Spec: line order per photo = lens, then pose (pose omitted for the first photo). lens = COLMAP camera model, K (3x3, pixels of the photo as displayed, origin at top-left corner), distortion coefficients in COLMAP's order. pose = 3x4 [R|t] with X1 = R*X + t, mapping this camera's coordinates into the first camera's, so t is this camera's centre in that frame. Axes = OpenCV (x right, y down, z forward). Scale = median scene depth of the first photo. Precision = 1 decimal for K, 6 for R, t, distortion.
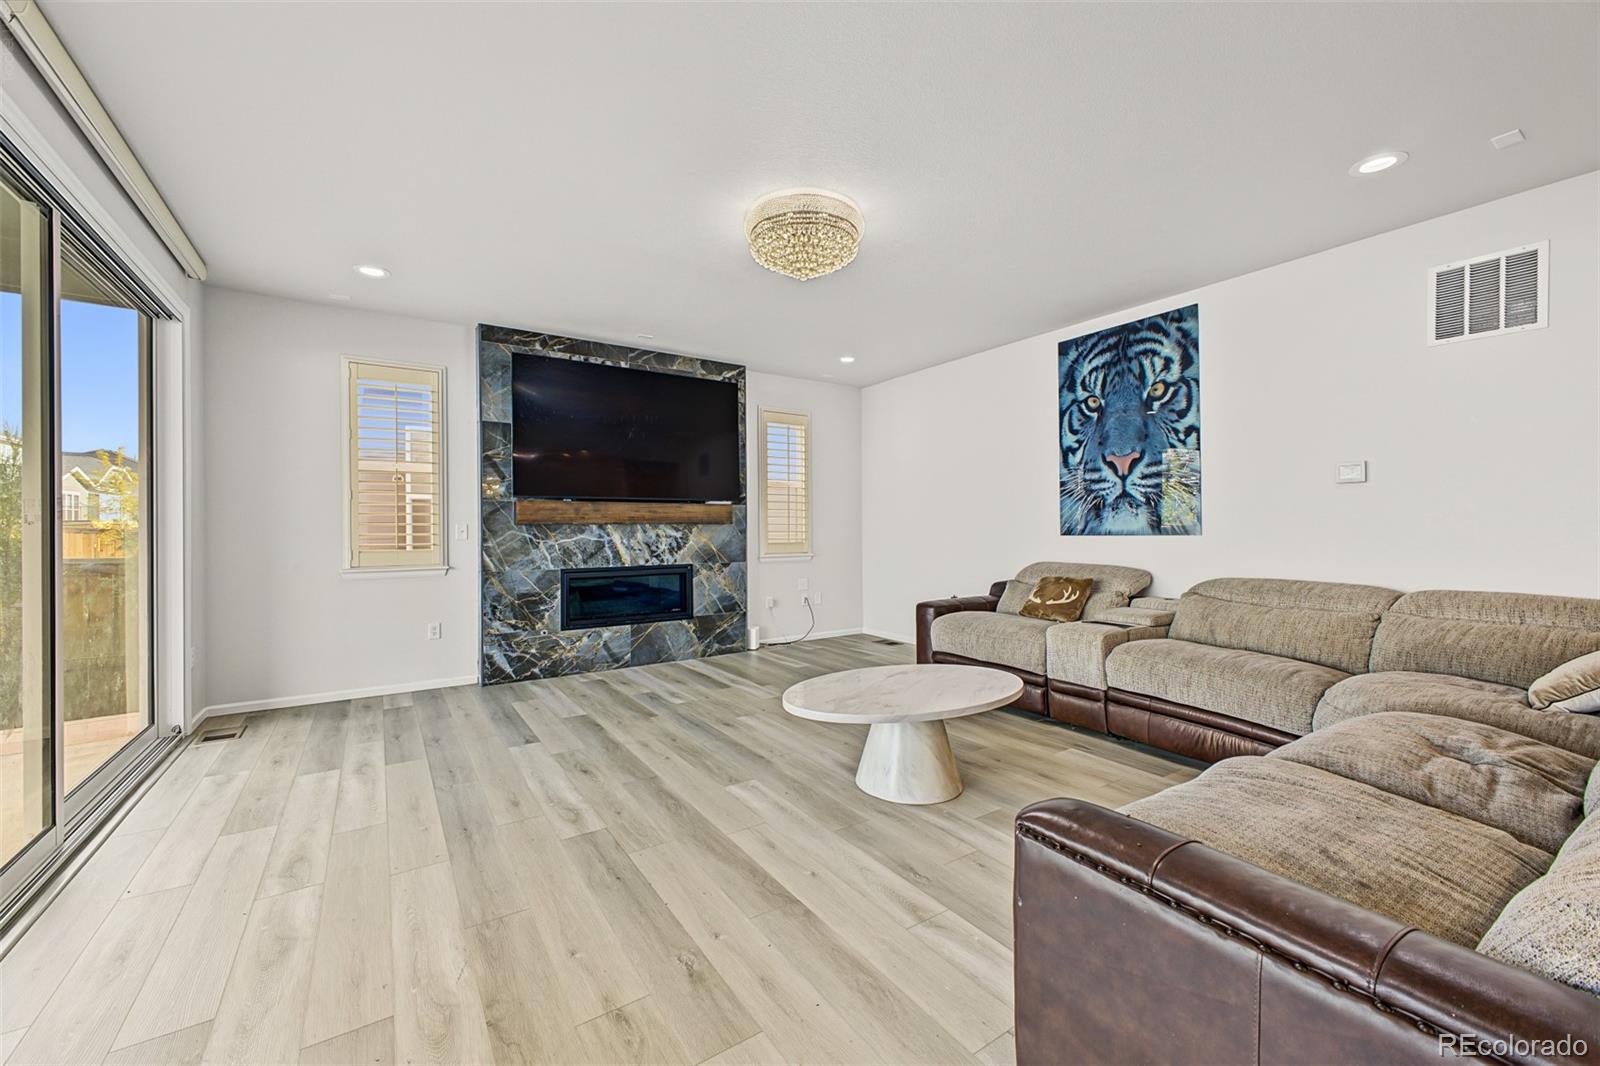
lens RADIAL K [[640.7, 0, 801.4], [0, 640.7, 527.6], [0, 0, 1]] dist [0.013009, -0.002062]
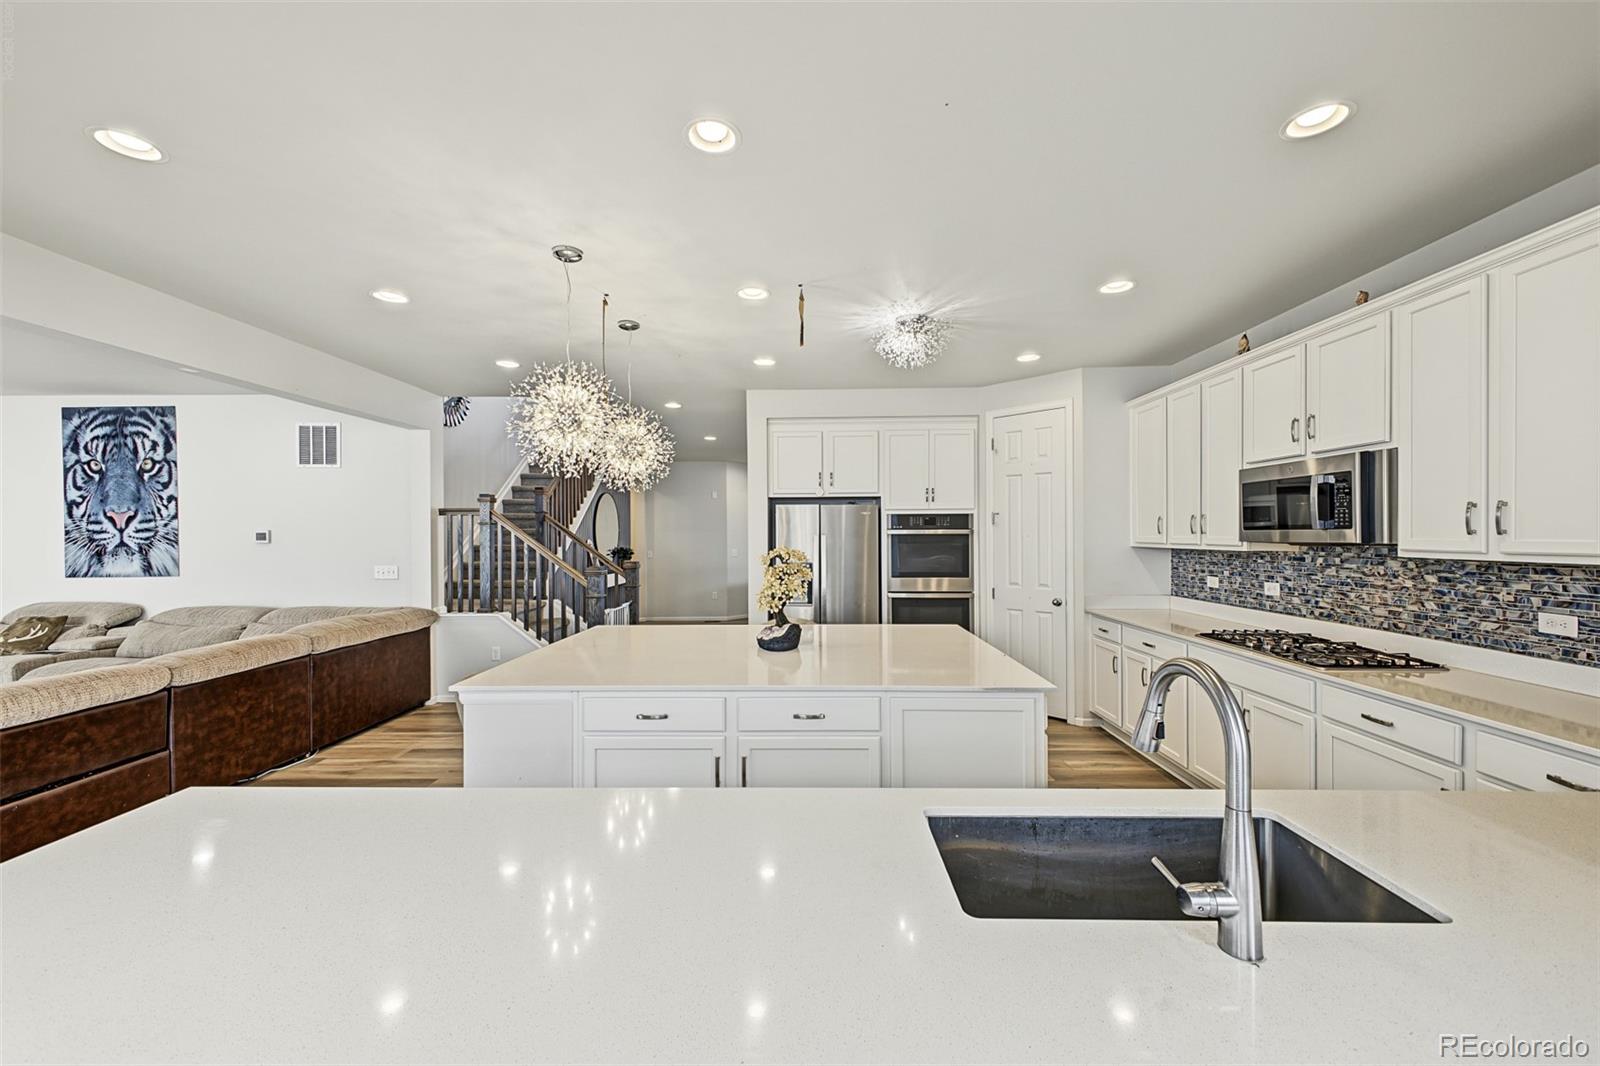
lens RADIAL K [[640.7, 0, 793.3], [0, 640.7, 540.0], [0, 0, 1]] dist [0.013009, -0.002062]
pose [[0.573392, -0.002960, 0.819276, 0.225091], [0.003070, 0.999994, 0.001464, -0.058337], [-0.819275, 0.001676, 0.573398, -0.789889]]
